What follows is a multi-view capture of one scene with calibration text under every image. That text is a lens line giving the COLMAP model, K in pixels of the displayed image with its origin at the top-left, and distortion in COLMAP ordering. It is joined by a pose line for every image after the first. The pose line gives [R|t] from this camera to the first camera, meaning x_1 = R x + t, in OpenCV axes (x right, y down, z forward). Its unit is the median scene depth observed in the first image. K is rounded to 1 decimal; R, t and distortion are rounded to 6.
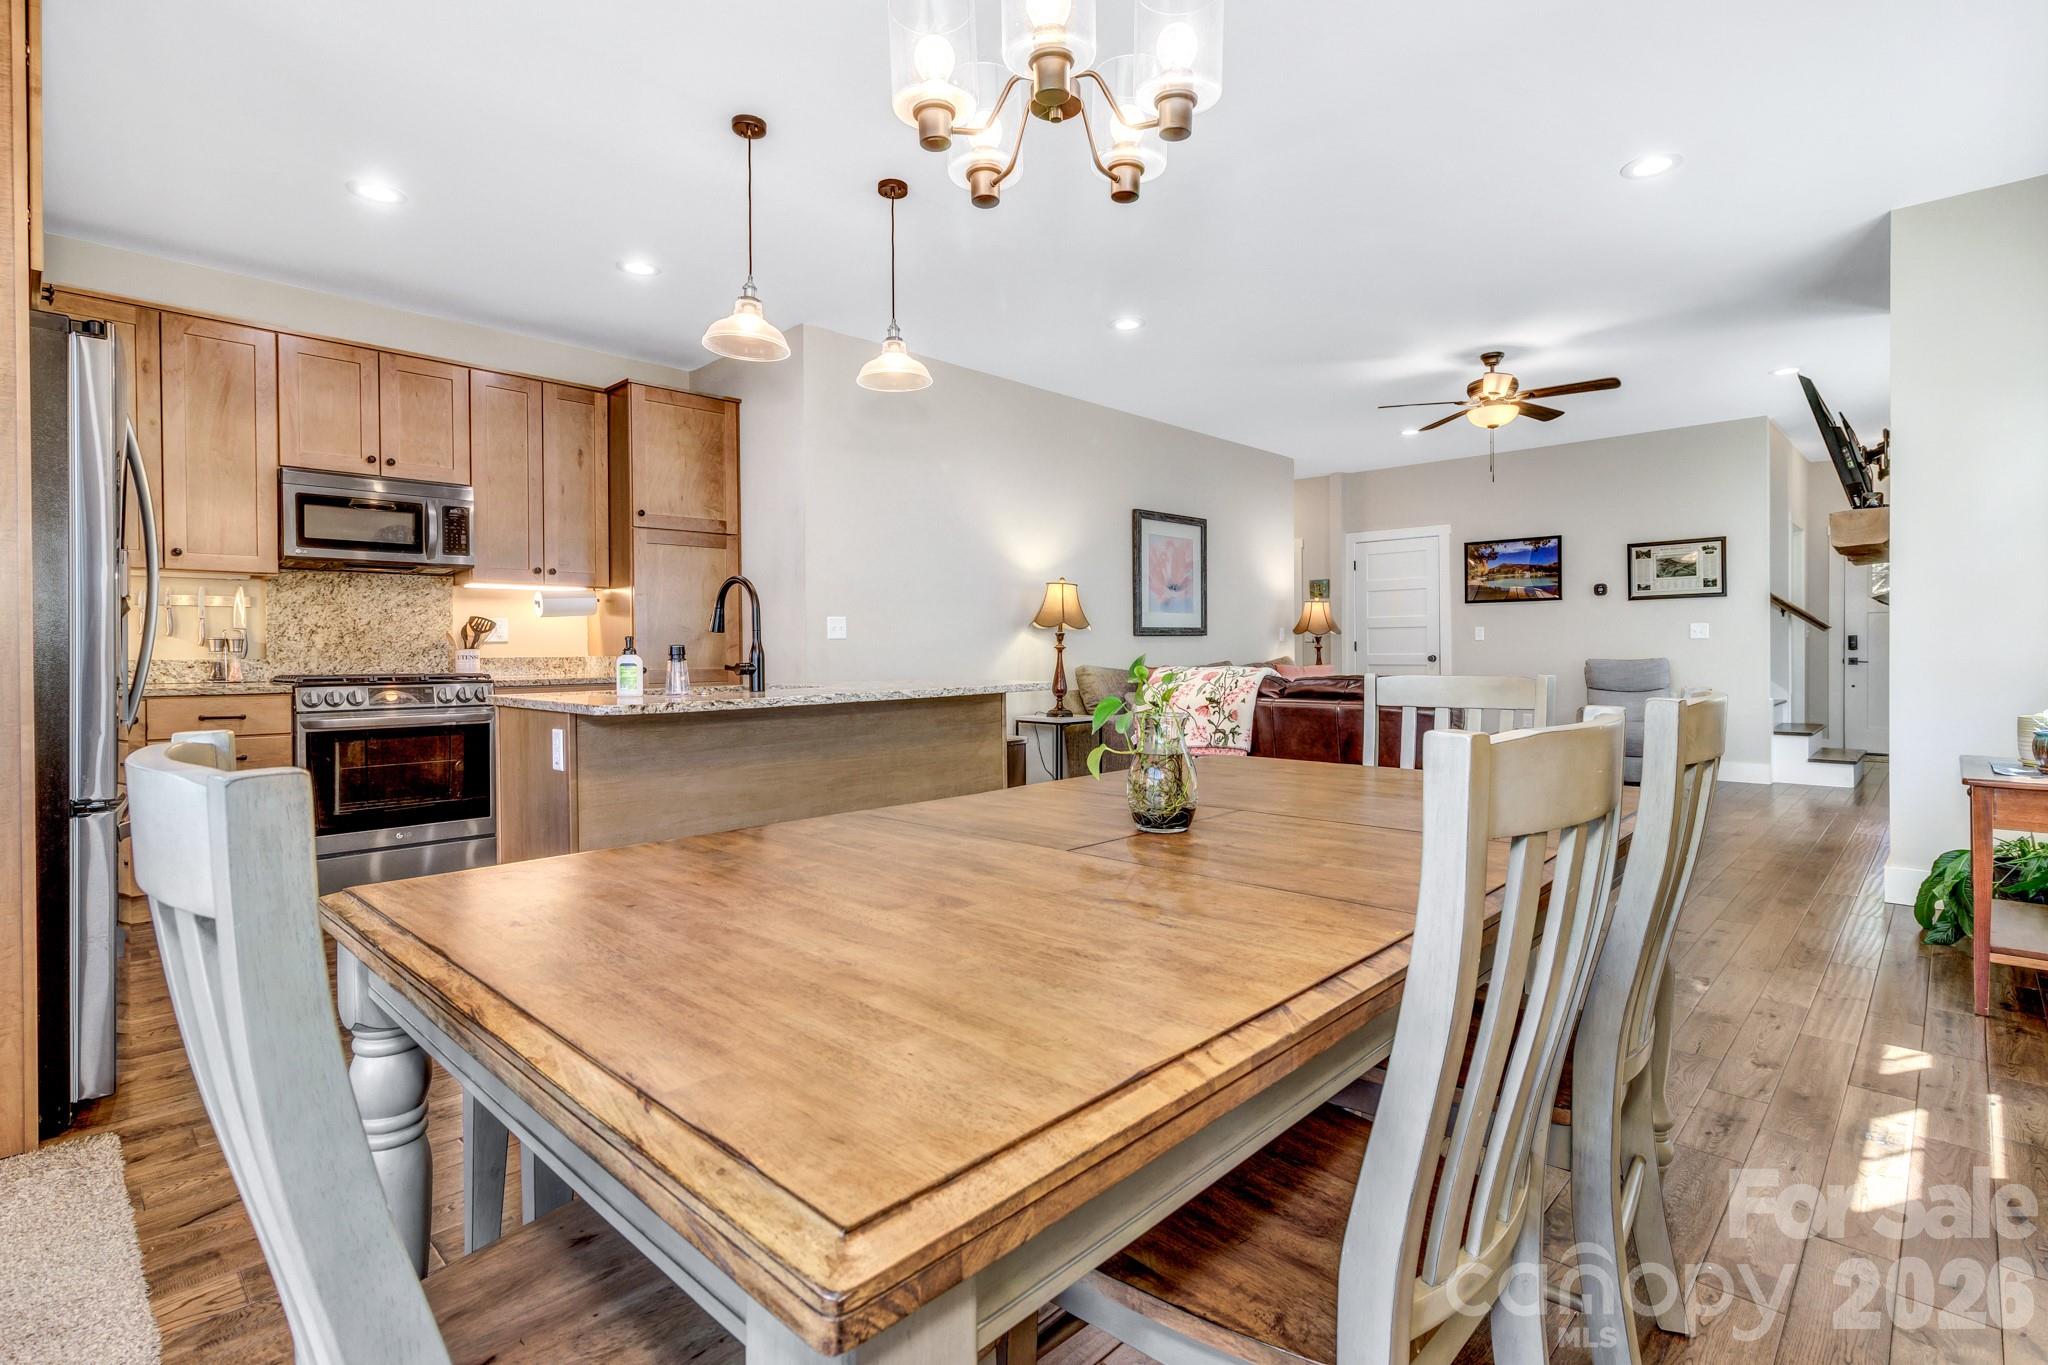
lens RADIAL K [[950.0, 0, 1040.8], [0, 950.0, 667.3], [0, 0, 1]] dist [-0.001584, 0.002633]
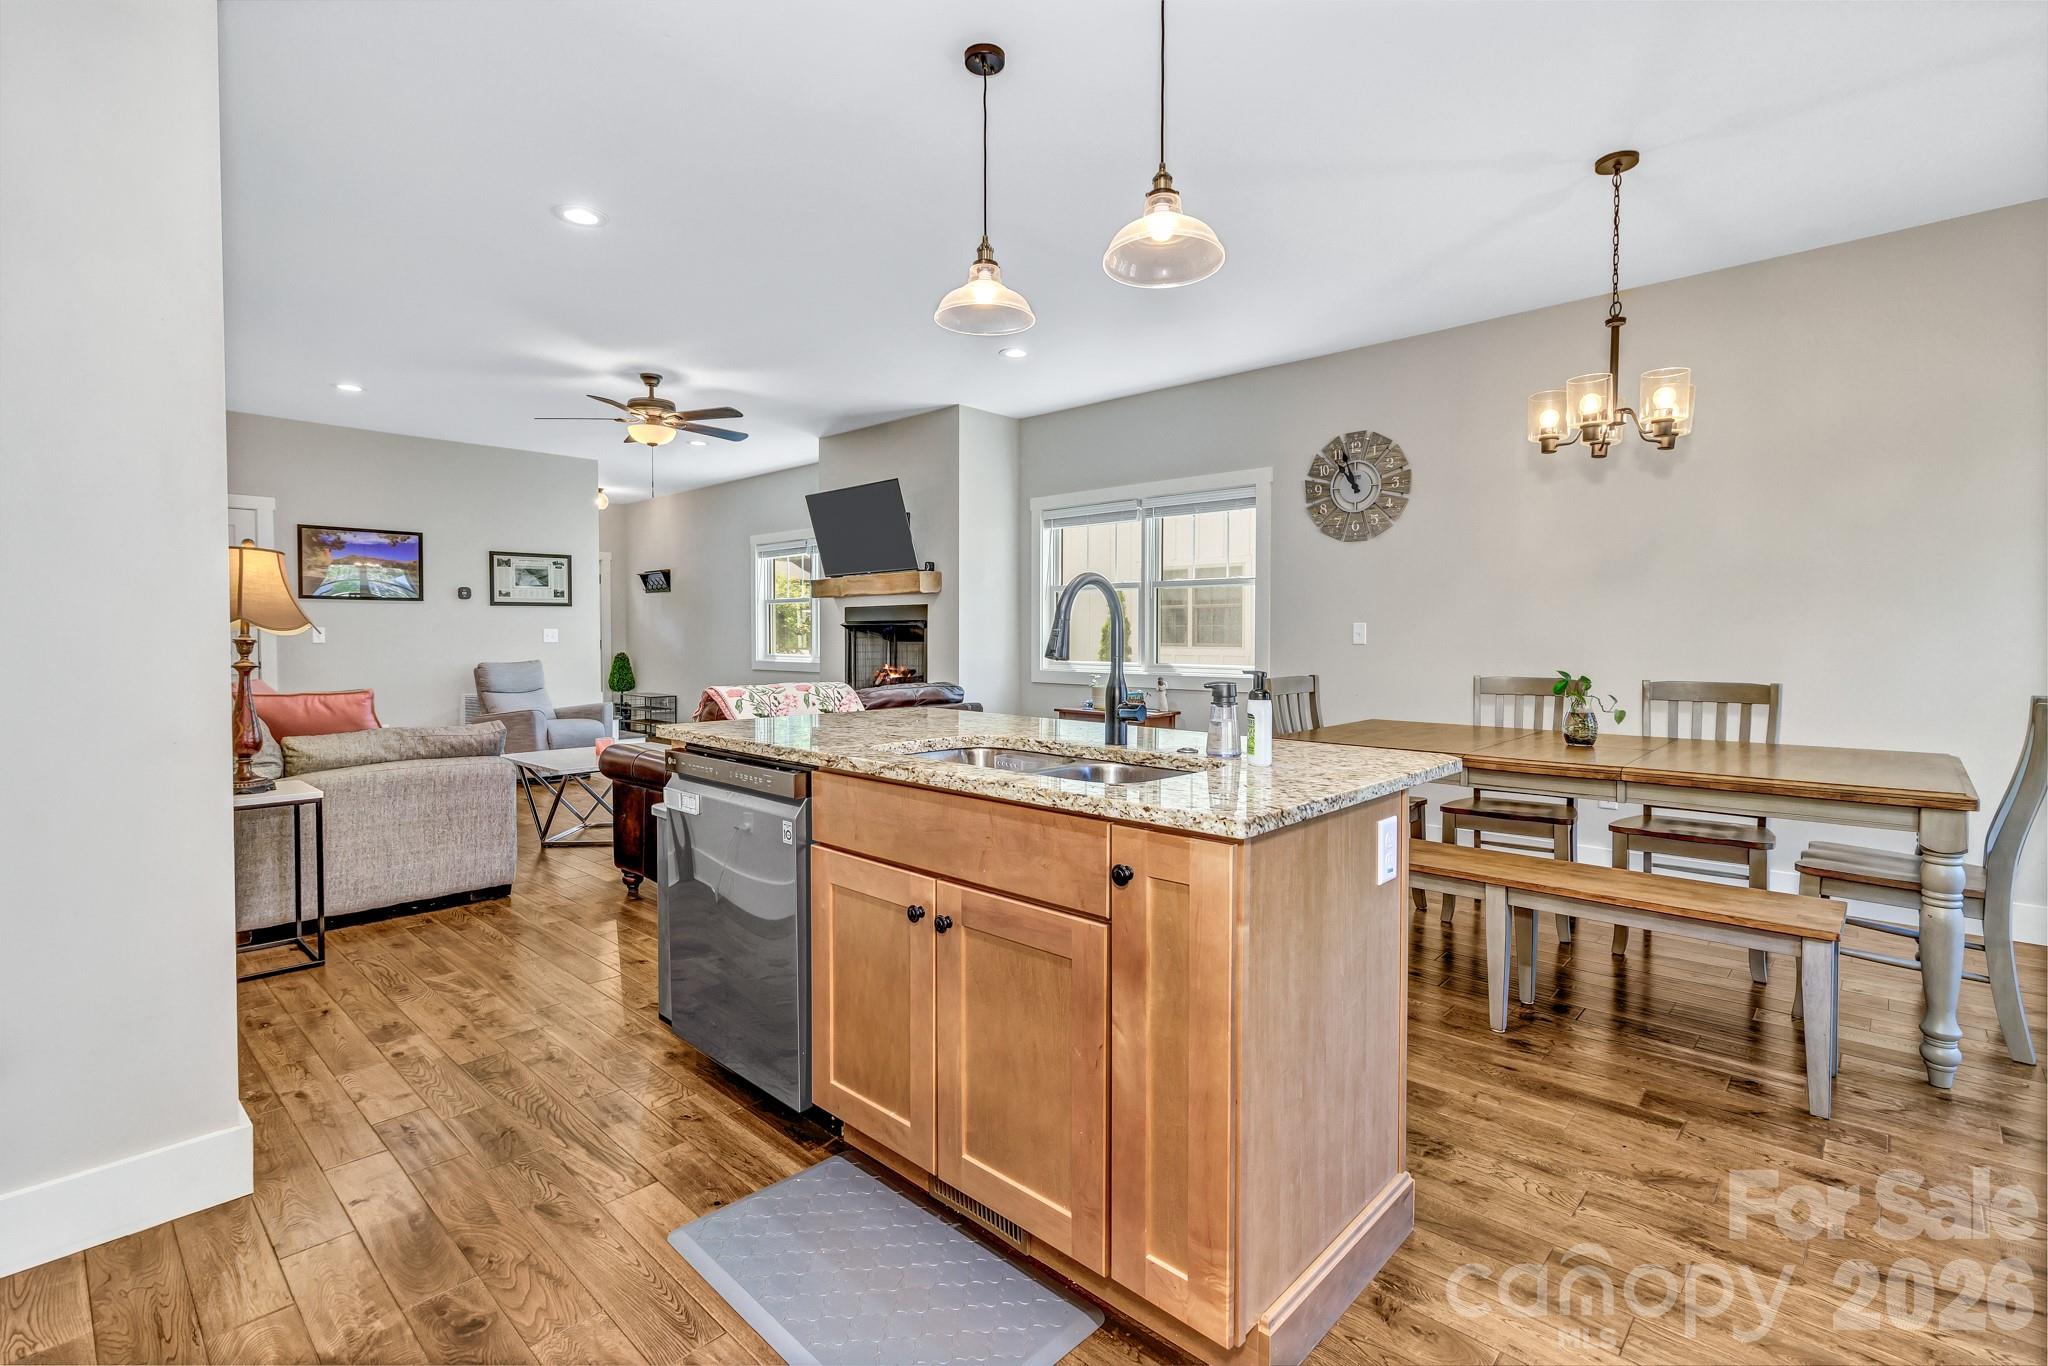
lens RADIAL K [[950.0, 0, 1013.1], [0, 950.0, 656.1], [0, 0, 1]] dist [-0.001584, 0.002633]
pose [[0.004381, -0.014639, 0.999883, -0.451882], [0.017279, 0.999745, 0.014561, -0.023900], [-0.999841, 0.017213, 0.004633, 0.483796]]
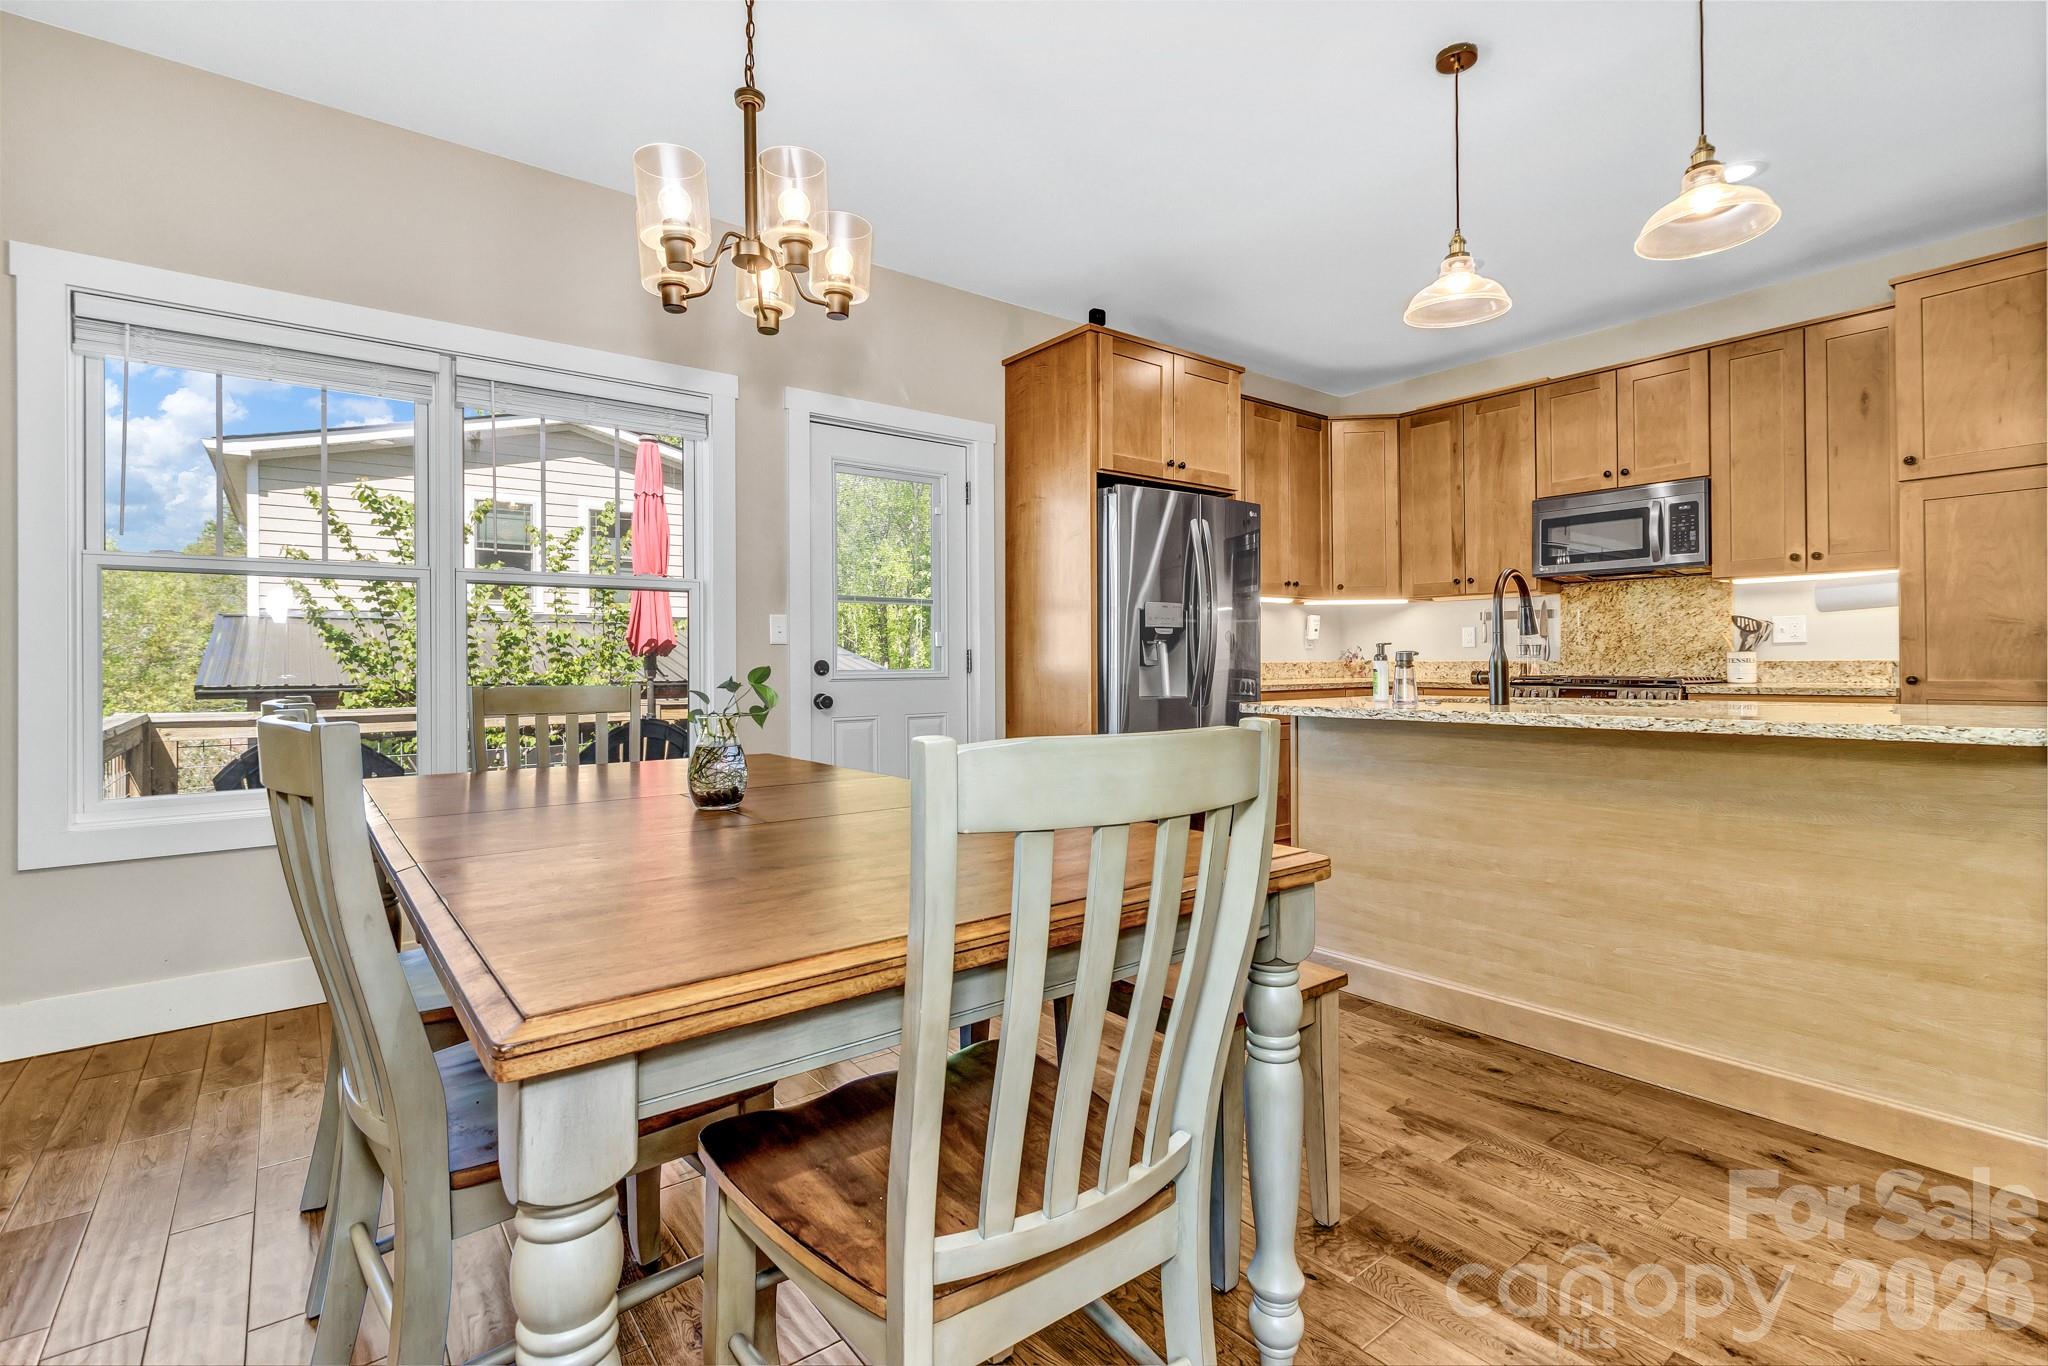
lens RADIAL K [[950.0, 0, 1015.8], [0, 950.0, 658.9], [0, 0, 1]] dist [-0.001584, 0.002633]
pose [[-0.147299, 0.005370, -0.989077, 0.275710], [-0.009114, 0.999935, 0.006786, -0.008441], [0.989050, 0.010014, -0.147241, 0.312679]]
